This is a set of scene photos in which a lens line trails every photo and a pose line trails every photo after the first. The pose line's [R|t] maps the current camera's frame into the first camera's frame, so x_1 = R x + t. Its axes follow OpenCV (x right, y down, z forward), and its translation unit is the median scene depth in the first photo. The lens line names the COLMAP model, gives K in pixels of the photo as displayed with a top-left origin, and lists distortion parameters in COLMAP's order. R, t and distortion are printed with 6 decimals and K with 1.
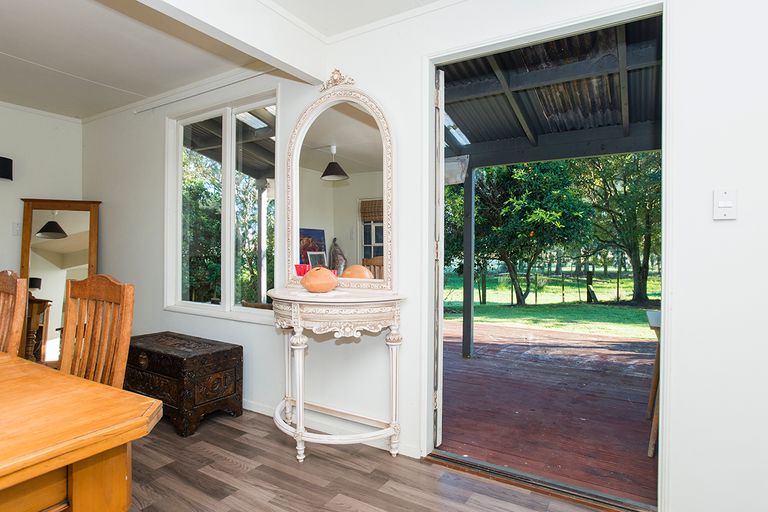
lens RADIAL K [[431.6, 0, 384.0], [0, 431.6, 256.0], [0, 0, 1]] dist [-0.082951, -0.000133]
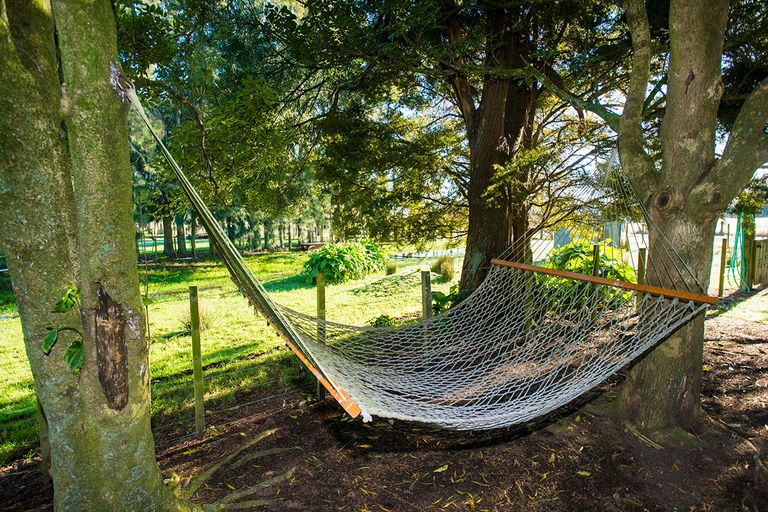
lens RADIAL K [[397.8, 0, 384.0], [0, 397.8, 256.0], [0, 0, 1]] dist [-0.000250, -0.000074]
pose [[0.671167, -0.083662, 0.736570, 0.450558], [0.032587, 0.995980, 0.083434, 0.008221], [-0.740589, -0.031995, 0.671196, 0.688746]]
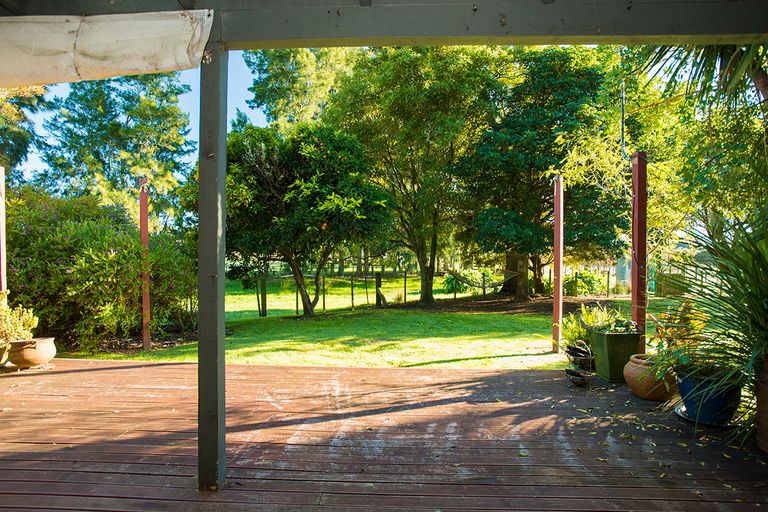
lens RADIAL K [[397.8, 0, 384.0], [0, 397.8, 256.0], [0, 0, 1]] dist [-0.000250, -0.000074]
pose [[0.871046, -0.001651, 0.491199, 0.061260], [0.004889, 0.999974, -0.005309, 0.004818], [-0.491177, 0.007026, 0.871031, 0.228633]]
